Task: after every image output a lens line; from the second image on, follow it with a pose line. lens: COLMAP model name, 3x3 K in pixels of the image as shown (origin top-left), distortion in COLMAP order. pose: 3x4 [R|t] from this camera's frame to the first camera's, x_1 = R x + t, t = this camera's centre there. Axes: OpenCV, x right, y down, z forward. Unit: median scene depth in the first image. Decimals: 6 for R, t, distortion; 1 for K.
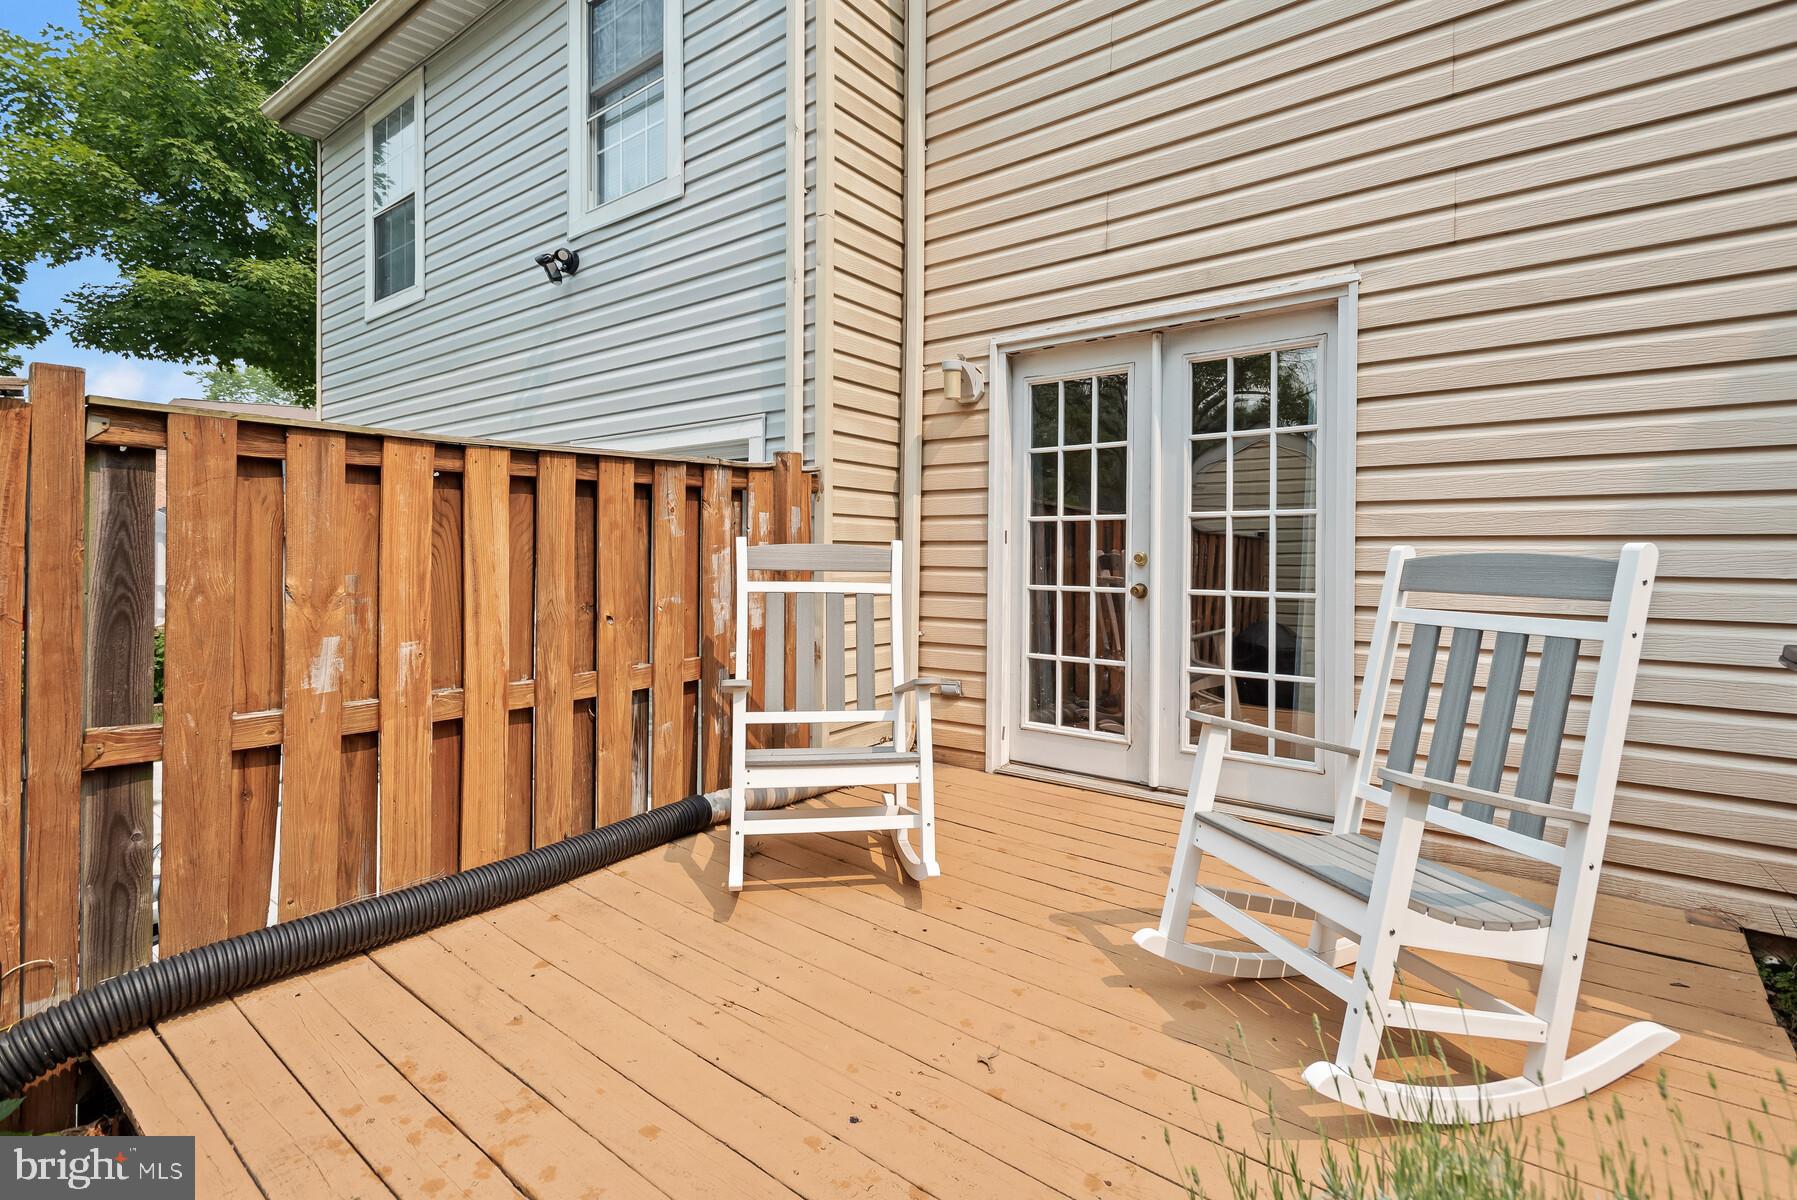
lens RADIAL K [[861.7, 0, 897.8], [0, 861.7, 553.4], [0, 0, 1]] dist [0.009724, -0.000086]
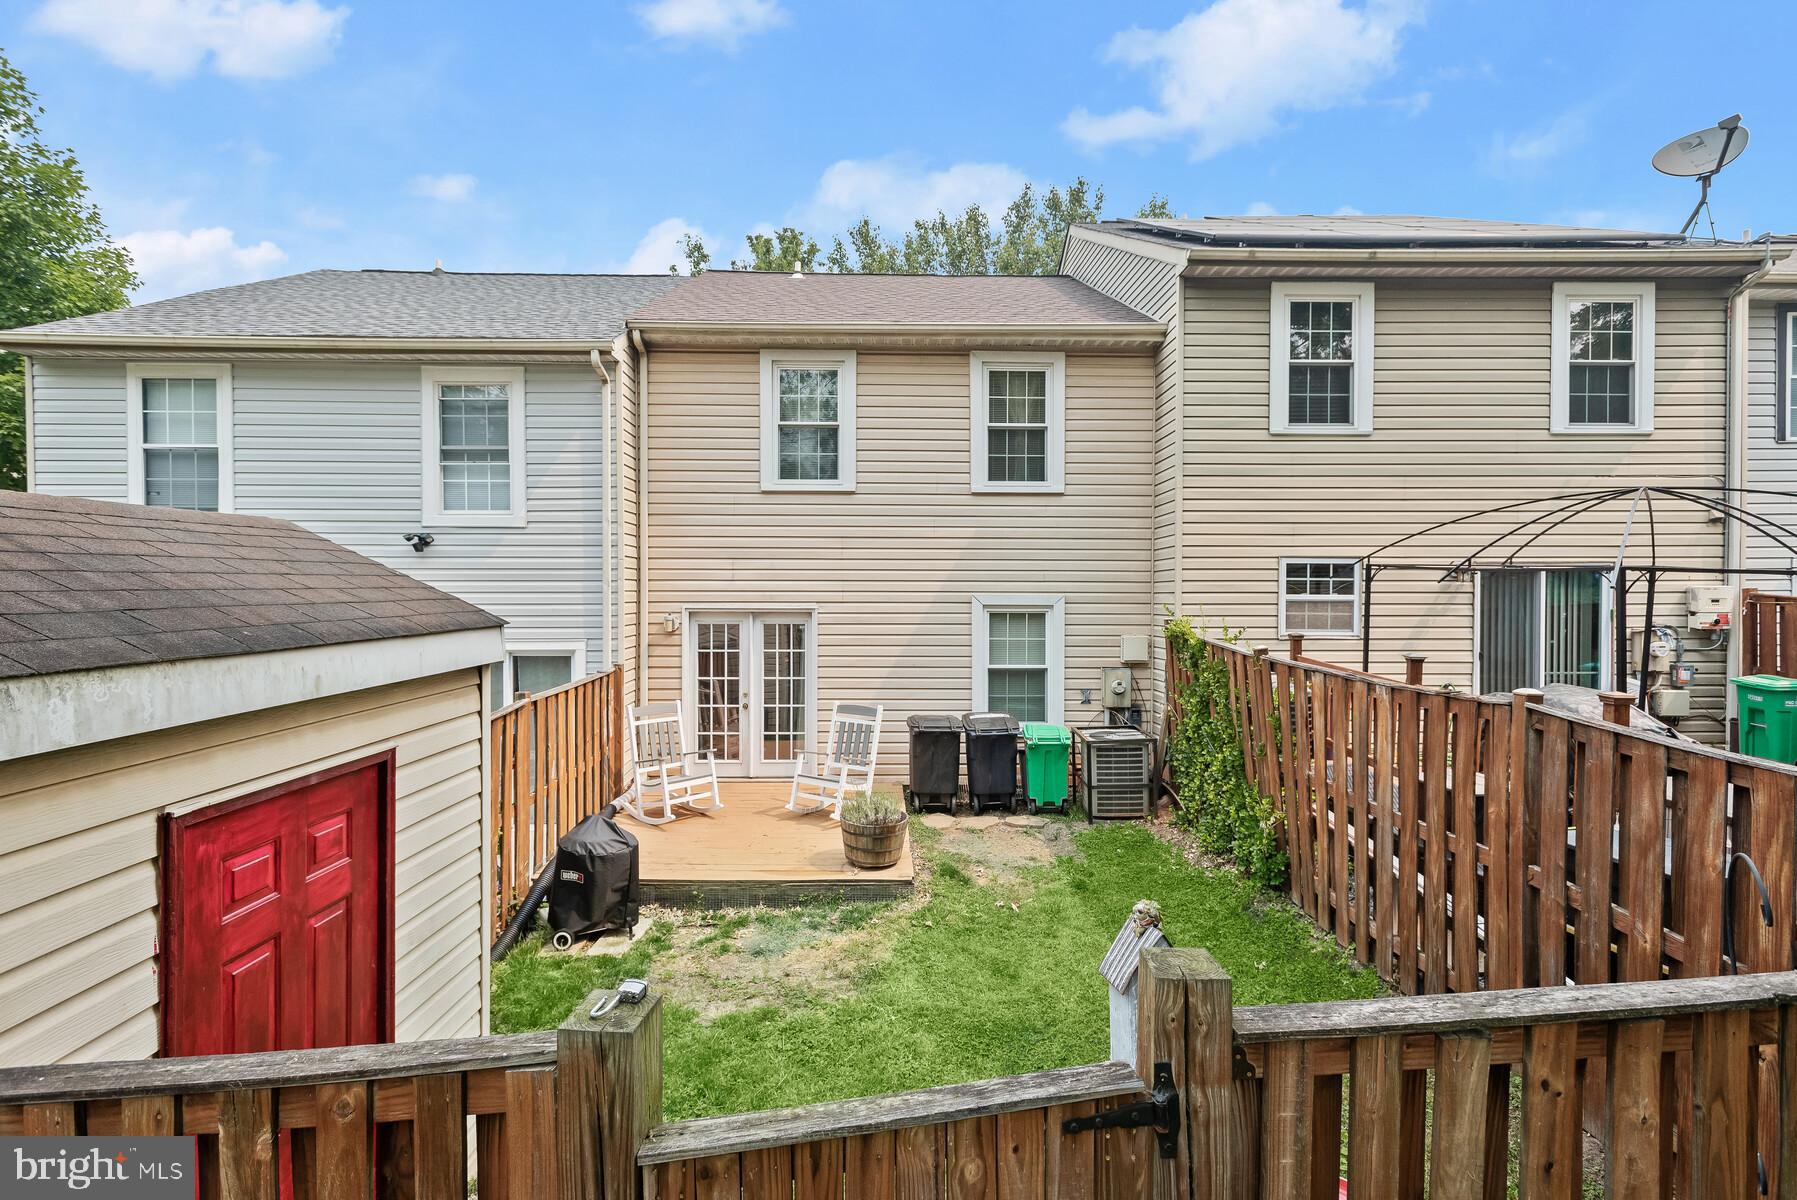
lens RADIAL K [[837.0, 0, 903.0], [0, 837.0, 598.4], [0, 0, 1]] dist [0.016853, -0.000223]
pose [[0.764093, -0.010082, 0.645027, -1.005509], [-0.000700, 0.999864, 0.016457, -0.328486], [-0.645105, -0.013026, 0.763983, -1.288974]]
